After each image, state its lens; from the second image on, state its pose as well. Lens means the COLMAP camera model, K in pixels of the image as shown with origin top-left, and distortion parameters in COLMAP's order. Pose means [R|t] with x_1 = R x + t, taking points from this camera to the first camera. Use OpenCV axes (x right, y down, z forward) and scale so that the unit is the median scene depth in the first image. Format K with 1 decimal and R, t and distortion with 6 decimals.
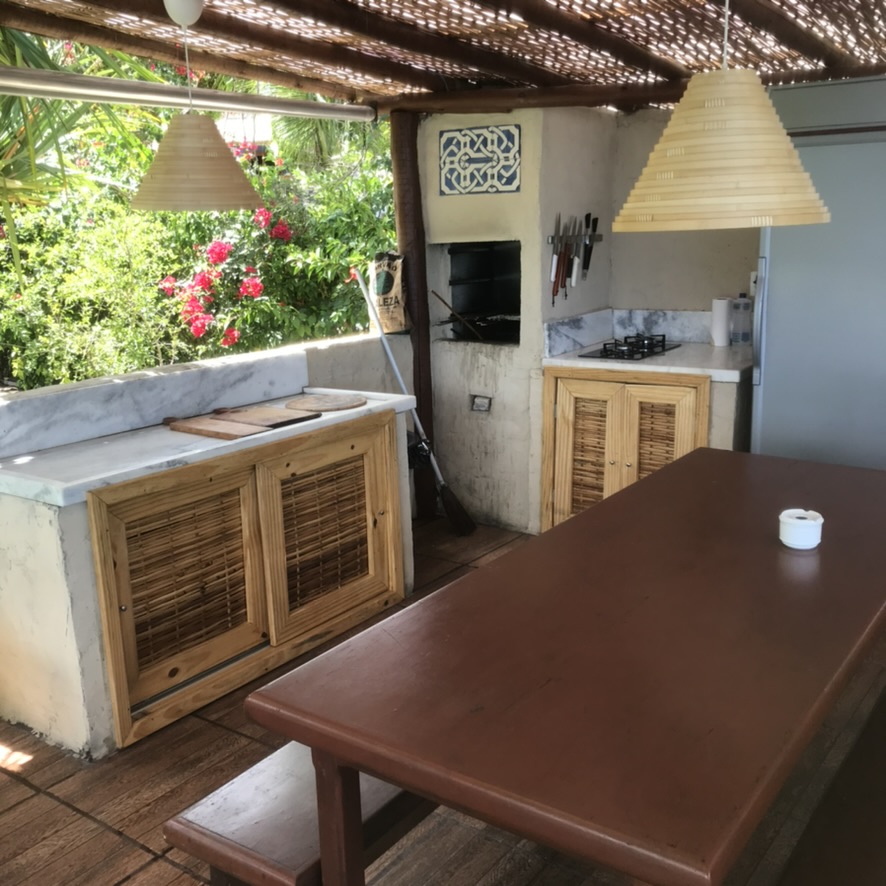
lens RADIAL K [[967.3, 0, 443.0], [0, 967.3, 443.0], [0, 0, 1]] dist [0.013792, 0.003016]
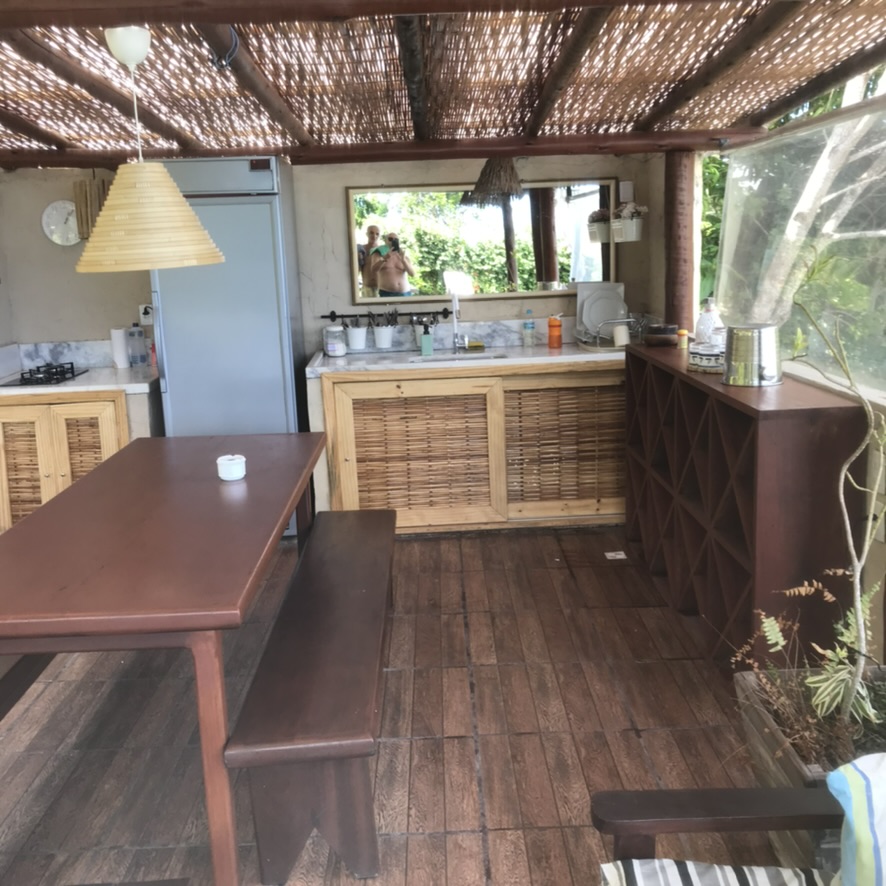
lens RADIAL K [[967.3, 0, 443.0], [0, 967.3, 443.0], [0, 0, 1]] dist [0.013792, 0.003016]
pose [[0.797422, -0.126378, 0.590040, -0.128122], [0.152091, 0.988347, 0.006142, 0.048736], [-0.583941, 0.084842, 0.807351, -0.204257]]
